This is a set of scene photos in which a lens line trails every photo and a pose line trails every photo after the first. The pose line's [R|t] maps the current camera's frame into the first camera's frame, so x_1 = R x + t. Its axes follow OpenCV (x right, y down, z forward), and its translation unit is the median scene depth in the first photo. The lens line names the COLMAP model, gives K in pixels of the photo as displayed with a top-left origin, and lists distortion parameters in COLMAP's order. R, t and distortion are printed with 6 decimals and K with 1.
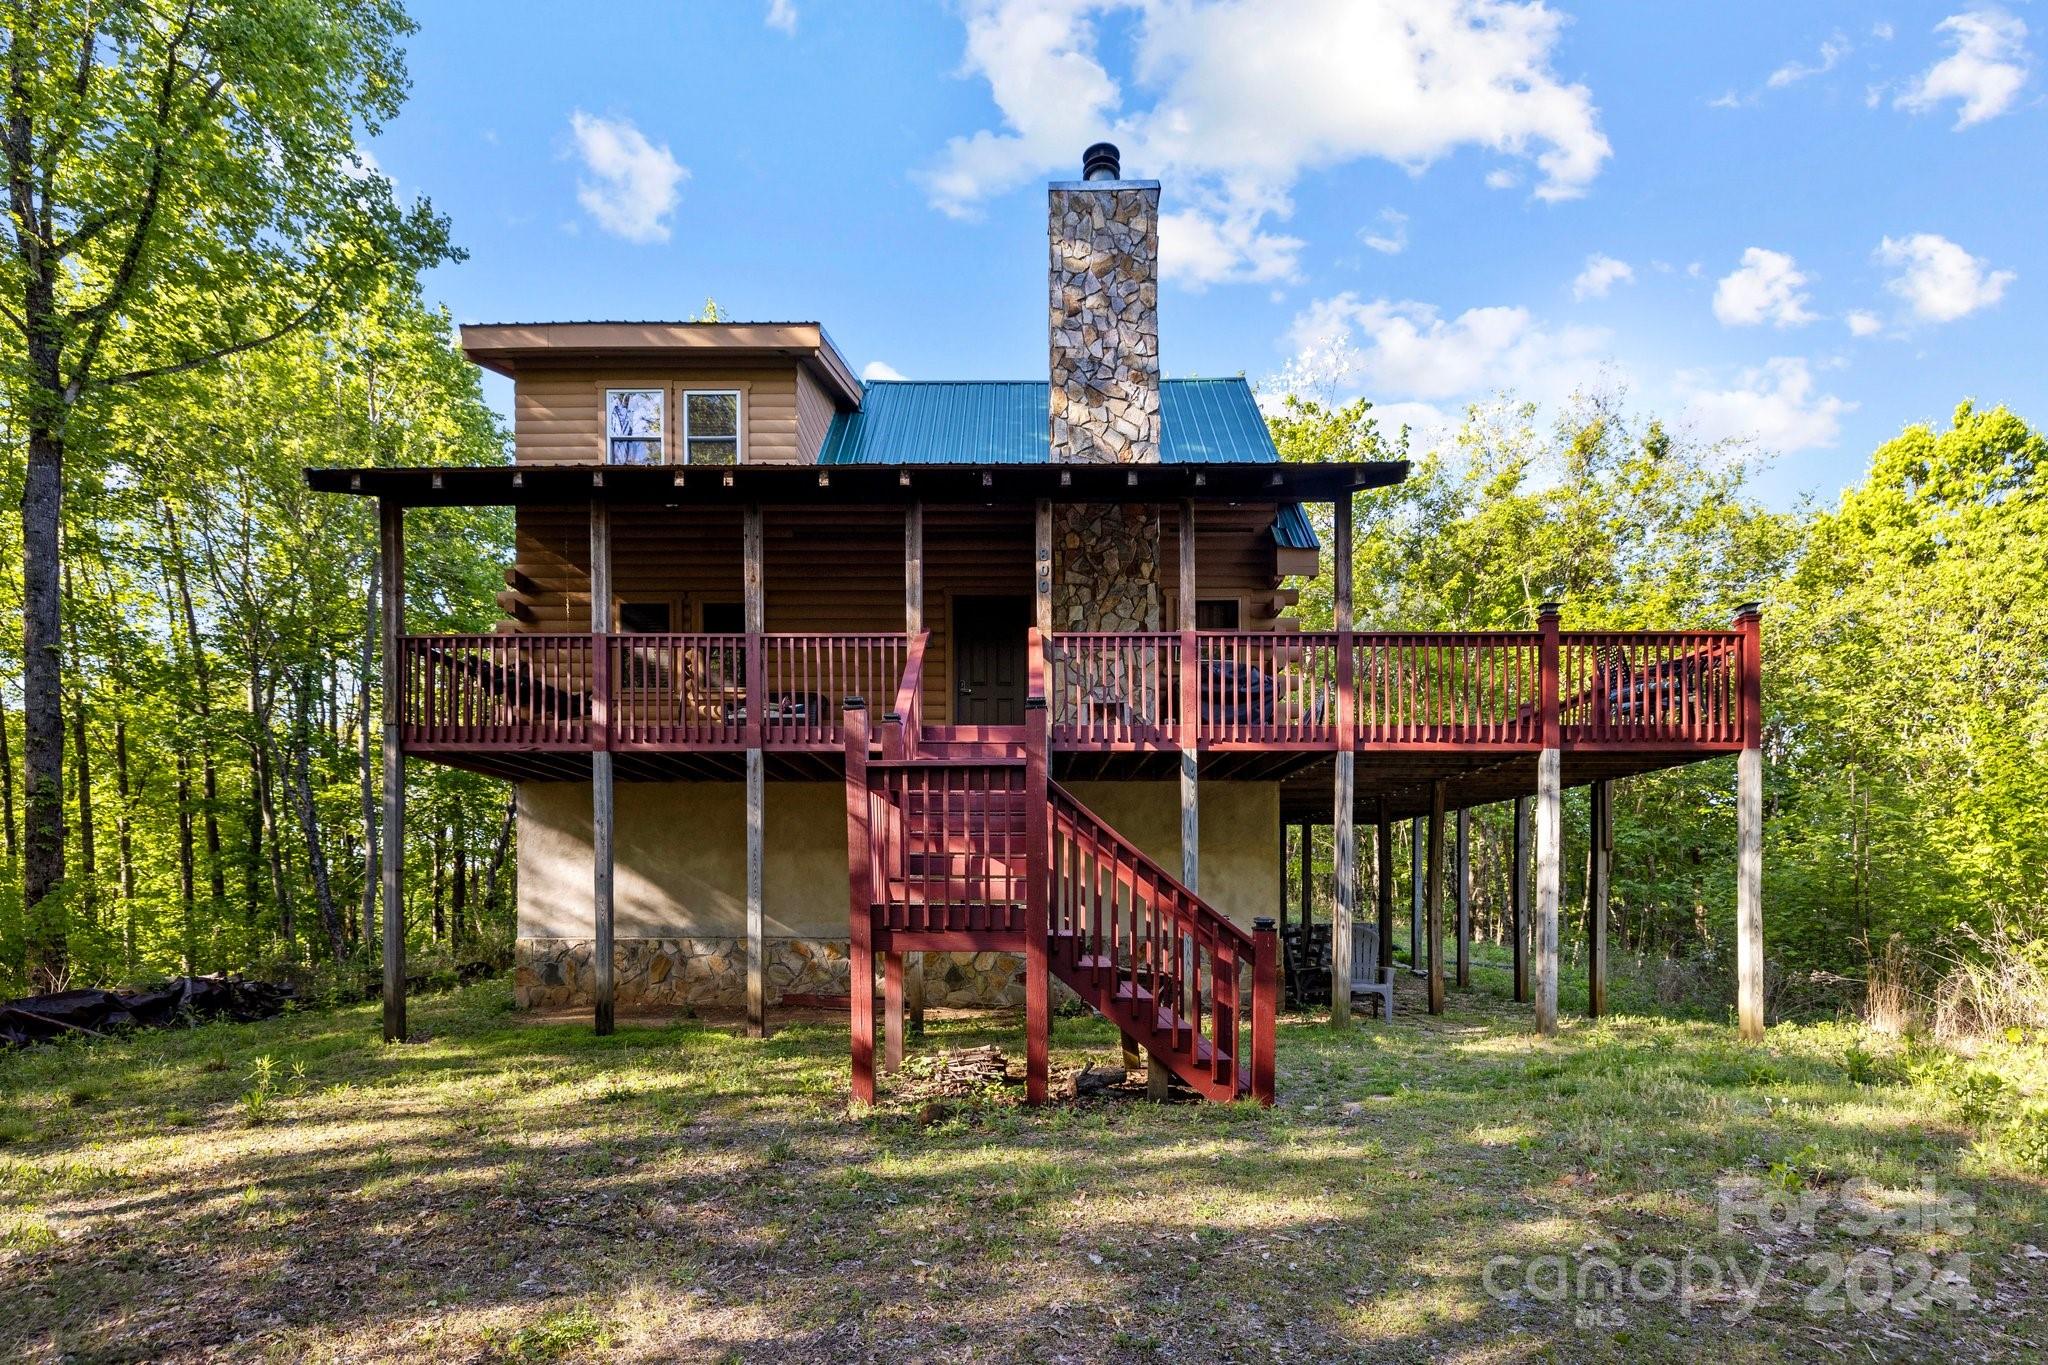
lens RADIAL K [[865.8, 0, 1028.1], [0, 865.8, 668.6], [0, 0, 1]] dist [0.000045, 0.000670]
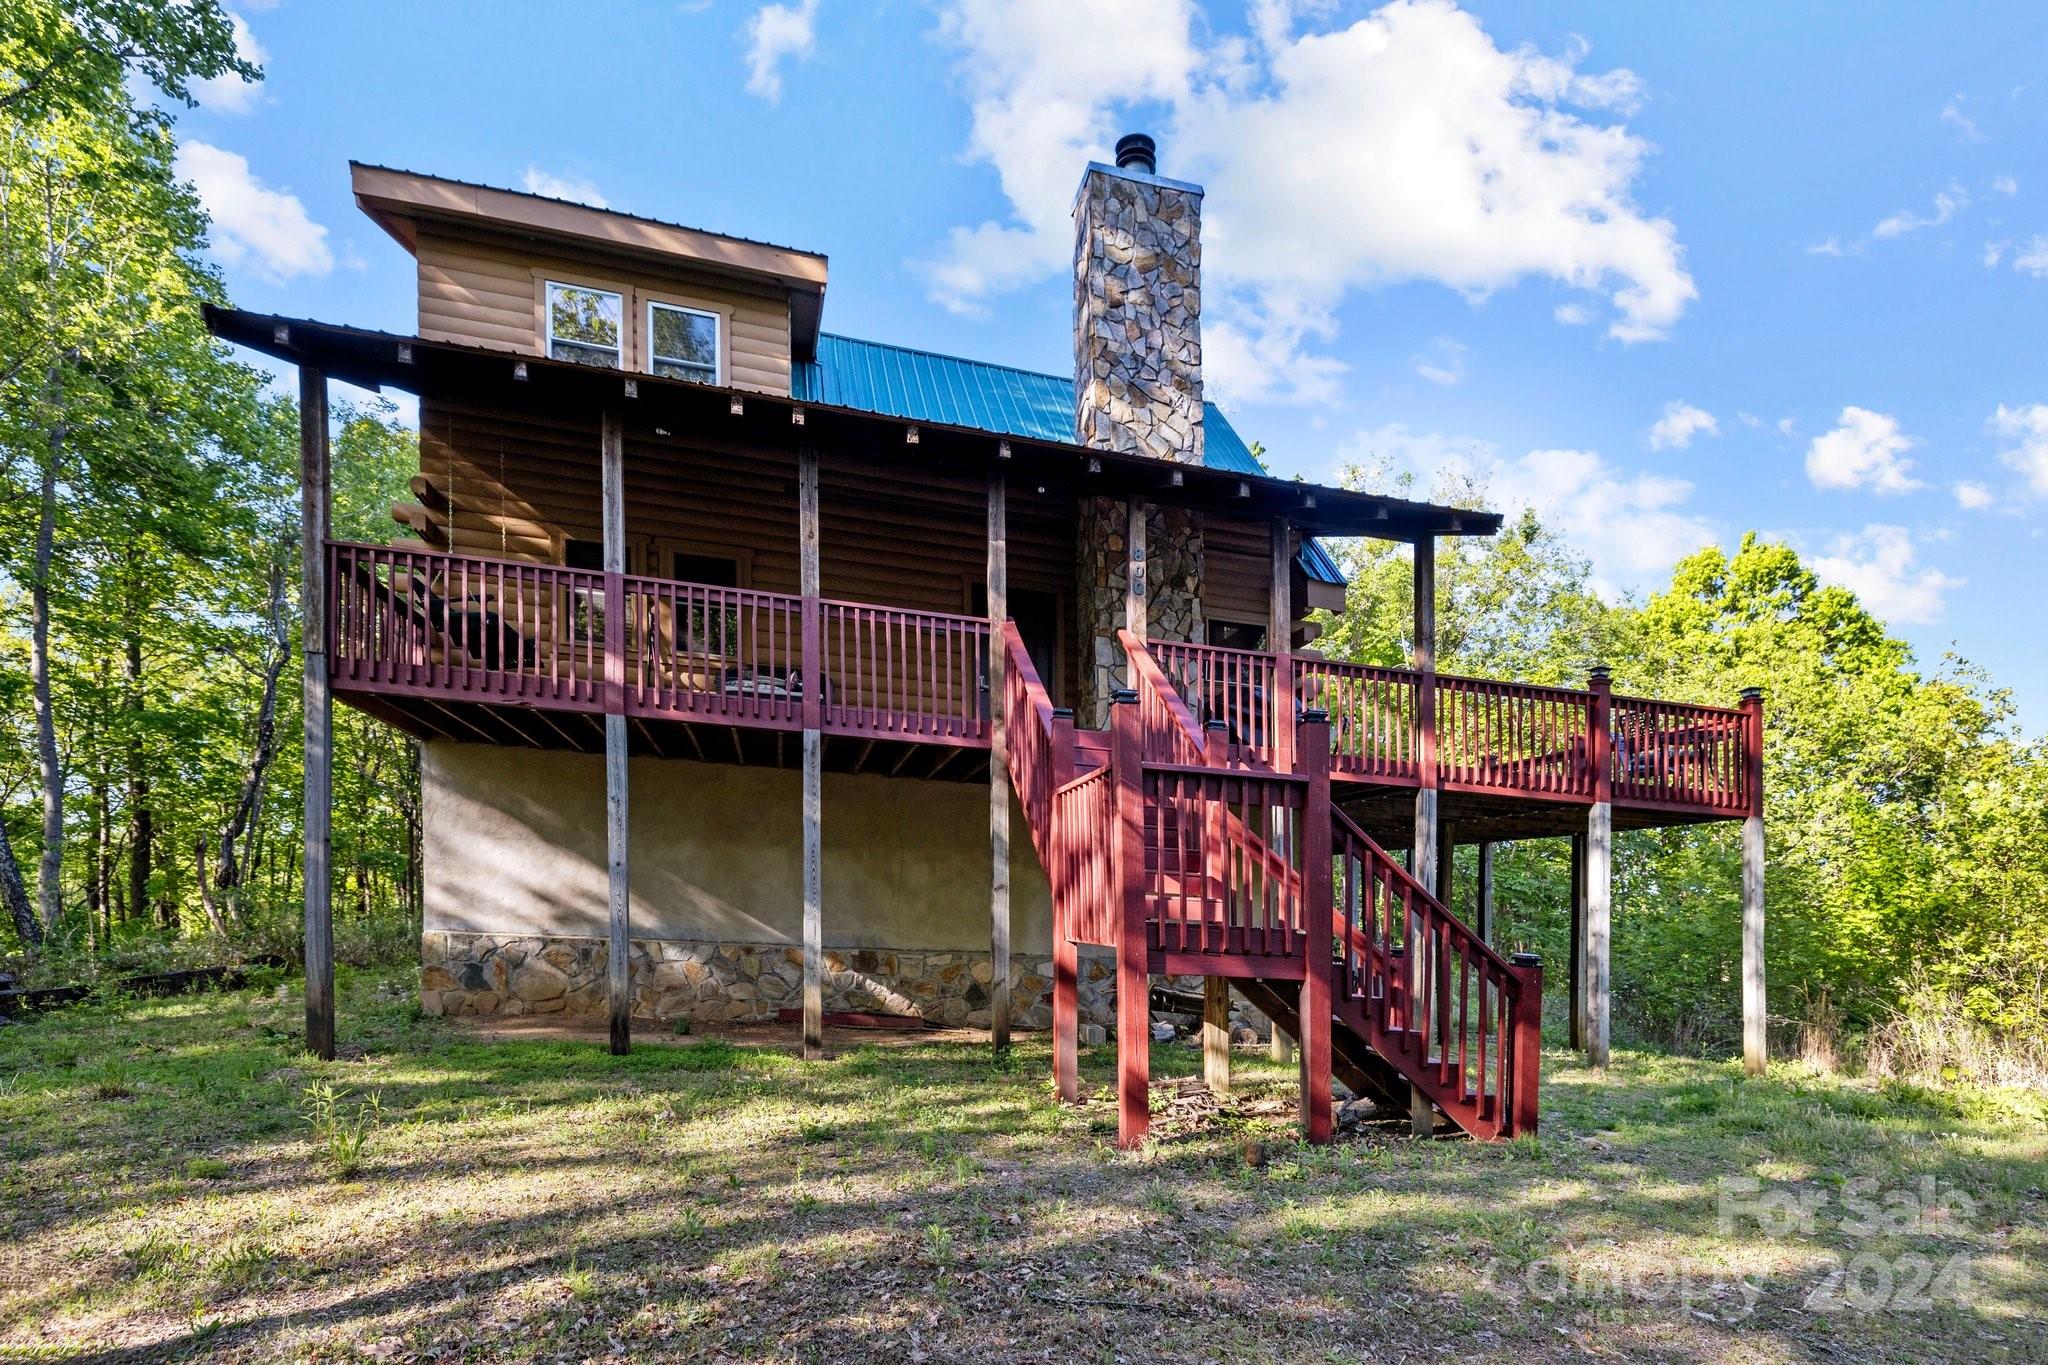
lens RADIAL K [[893.0, 0, 1018.8], [0, 893.0, 687.1], [0, 0, 1]] dist [0.001743, -0.000044]
pose [[0.968130, 0.107541, 0.226185, -0.269665], [-0.110694, 0.993854, 0.001266, 0.021397], [-0.224659, -0.026263, 0.974084, 0.065379]]
